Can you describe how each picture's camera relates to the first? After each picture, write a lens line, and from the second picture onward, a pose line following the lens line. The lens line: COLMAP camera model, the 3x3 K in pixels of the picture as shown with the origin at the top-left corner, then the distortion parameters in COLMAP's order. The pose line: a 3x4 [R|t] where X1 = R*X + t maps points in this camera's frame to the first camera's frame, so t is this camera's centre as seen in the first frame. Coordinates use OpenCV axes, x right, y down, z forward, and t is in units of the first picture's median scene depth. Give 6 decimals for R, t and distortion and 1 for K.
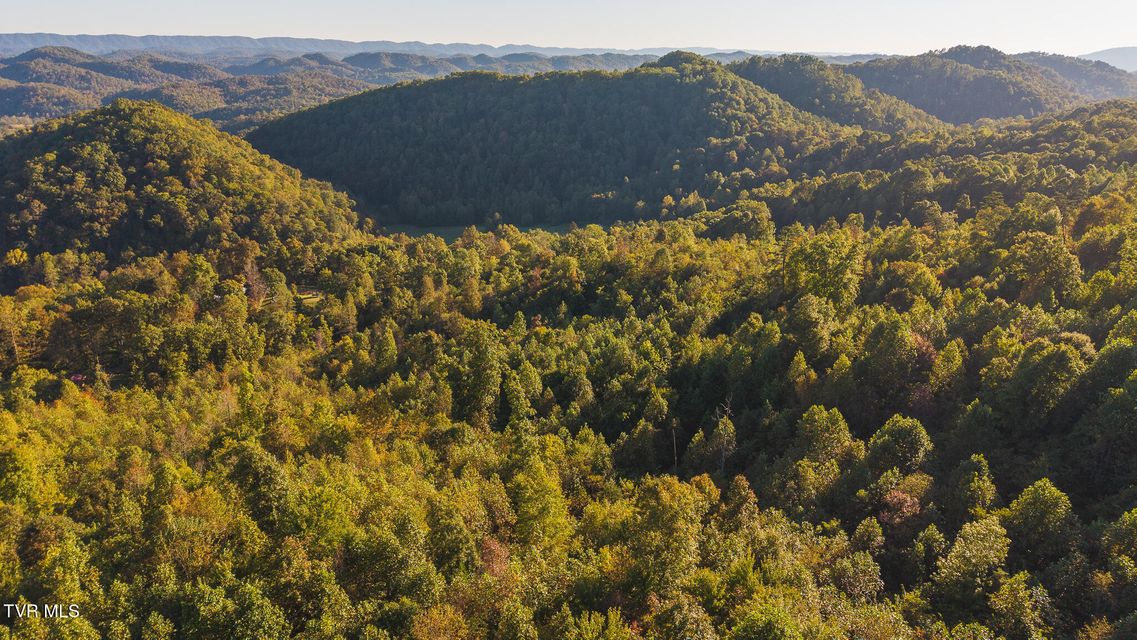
lens RADIAL K [[753.7, 0, 568.9], [0, 753.7, 318.8], [0, 0, 1]] dist [0.035738, -0.041628]
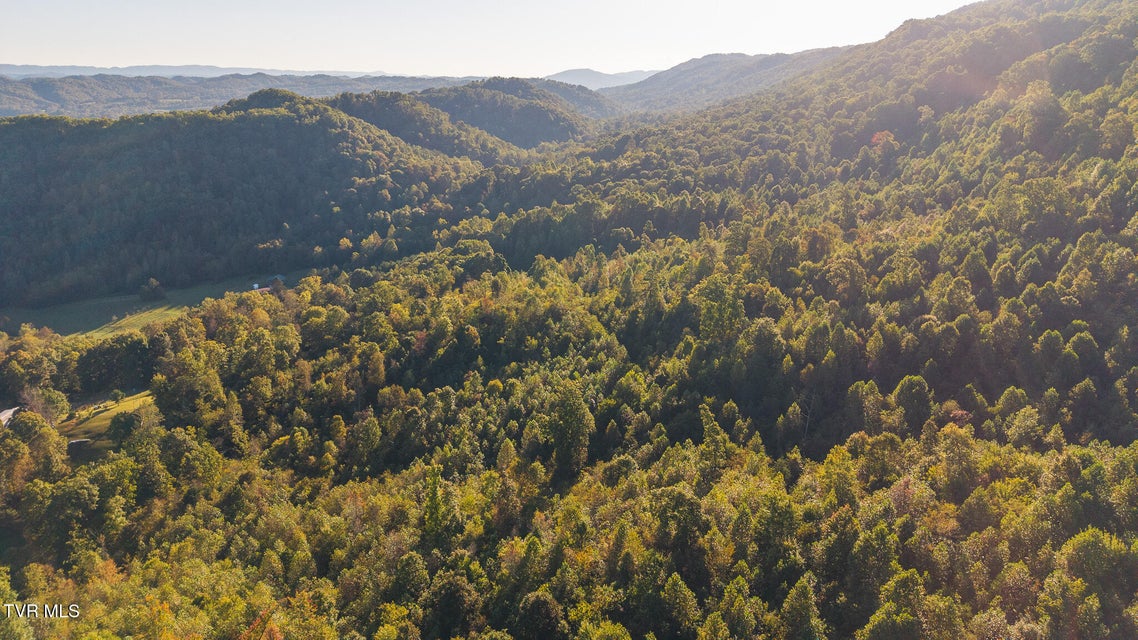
lens RADIAL K [[754.4, 0, 568.4], [0, 754.4, 321.1], [0, 0, 1]] dist [0.035738, -0.041628]
pose [[0.819571, -0.179105, 0.544265, -0.157573], [0.186251, 0.981580, 0.042553, -0.029575], [-0.541862, 0.066495, 0.837833, -0.025919]]
